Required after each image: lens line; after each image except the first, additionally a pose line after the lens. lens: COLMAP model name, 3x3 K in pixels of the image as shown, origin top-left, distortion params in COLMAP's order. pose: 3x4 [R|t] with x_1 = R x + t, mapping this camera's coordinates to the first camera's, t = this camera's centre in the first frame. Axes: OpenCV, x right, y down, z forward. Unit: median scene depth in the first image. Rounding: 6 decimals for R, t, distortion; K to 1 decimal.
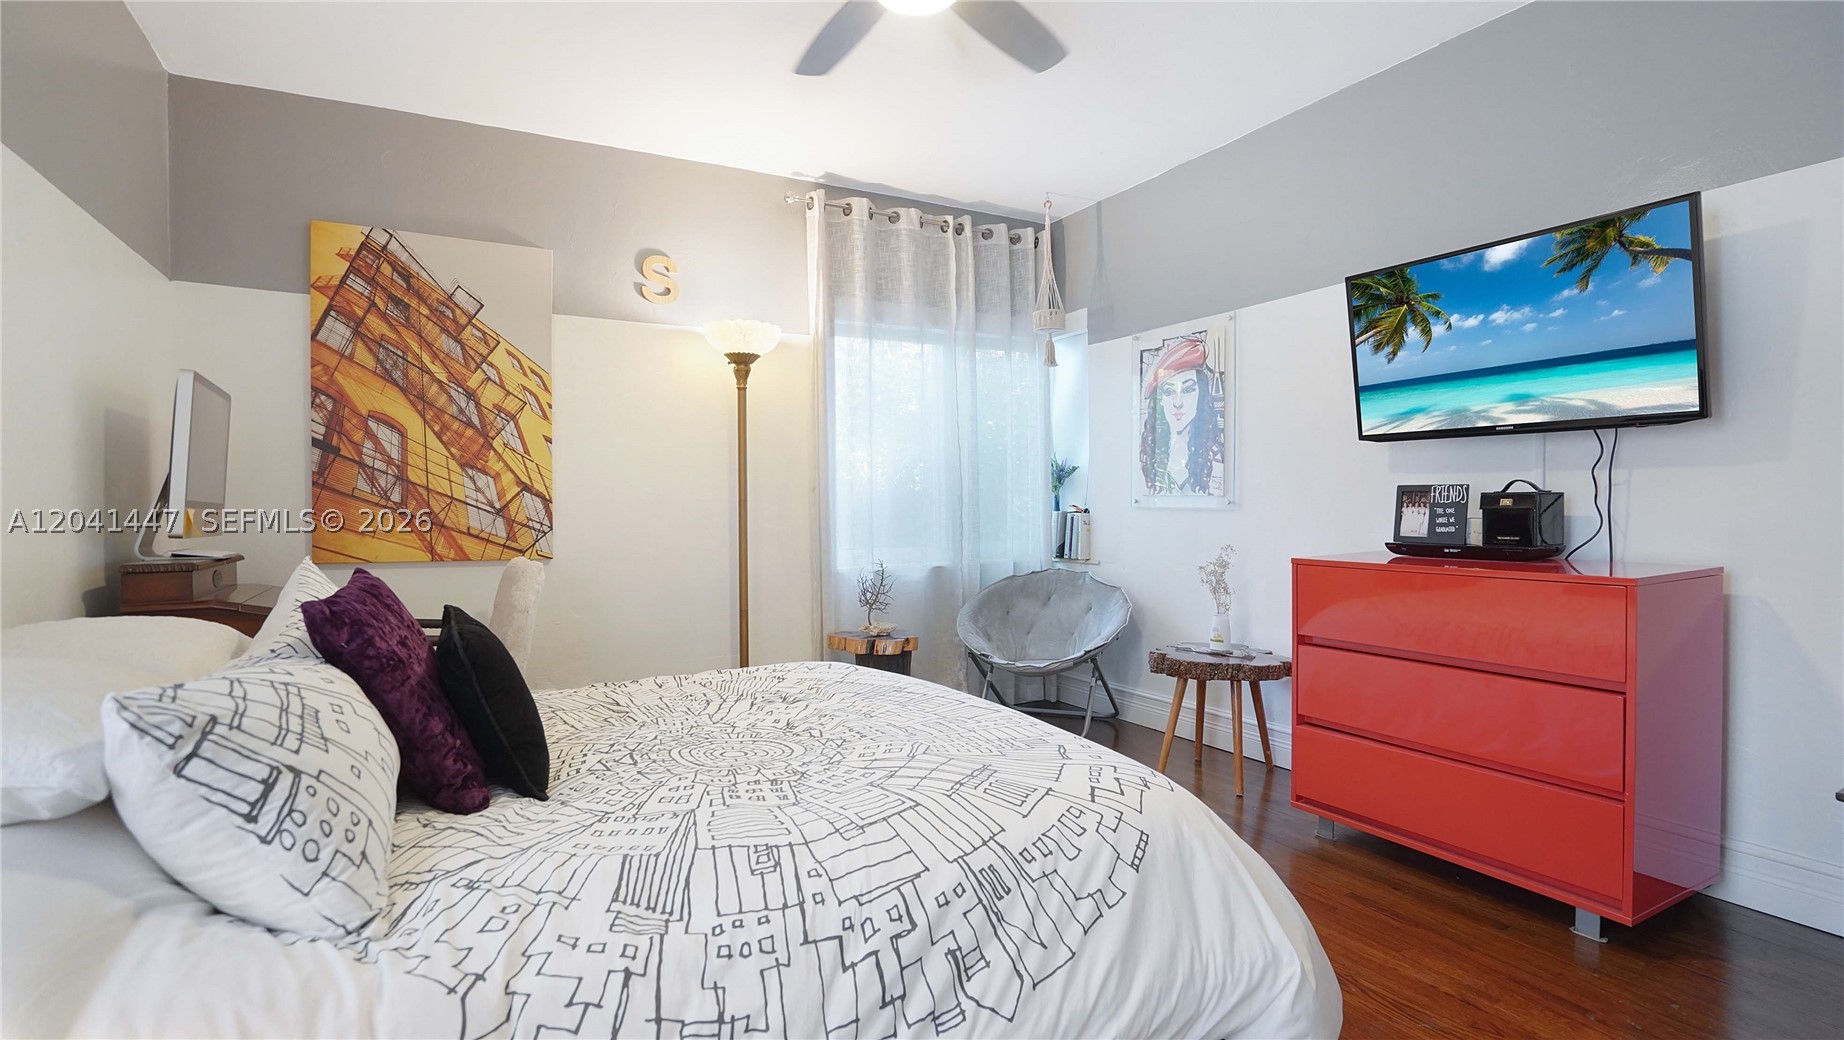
lens RADIAL K [[876.7, 0, 922.0], [0, 876.7, 520.0], [0, 0, 1]] dist [-0.056576, 0.025831]
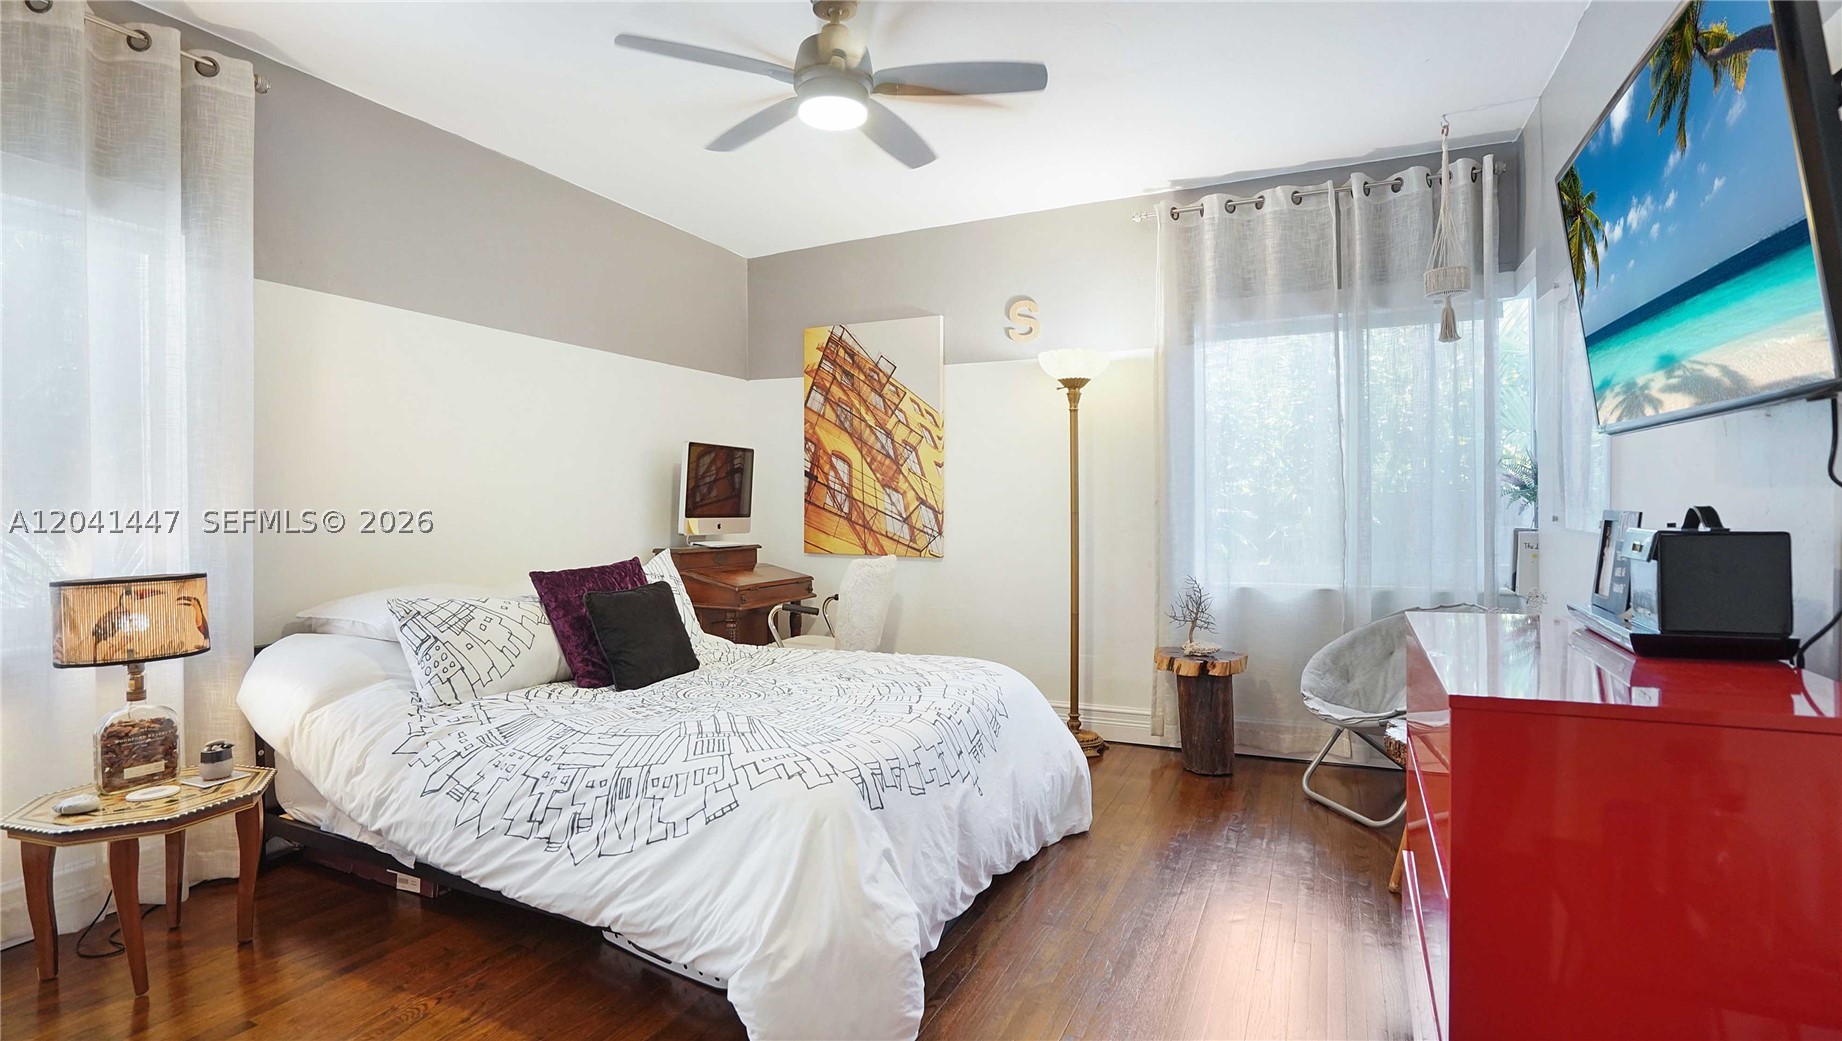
lens RADIAL K [[909.2, 0, 915.8], [0, 909.2, 506.6], [0, 0, 1]] dist [-0.049303, 0.000189]
pose [[0.570837, 0.006437, -0.821038, 0.697617], [-0.012911, 0.999916, -0.001138, -0.030291], [0.820962, 0.011250, 0.570872, 0.222828]]
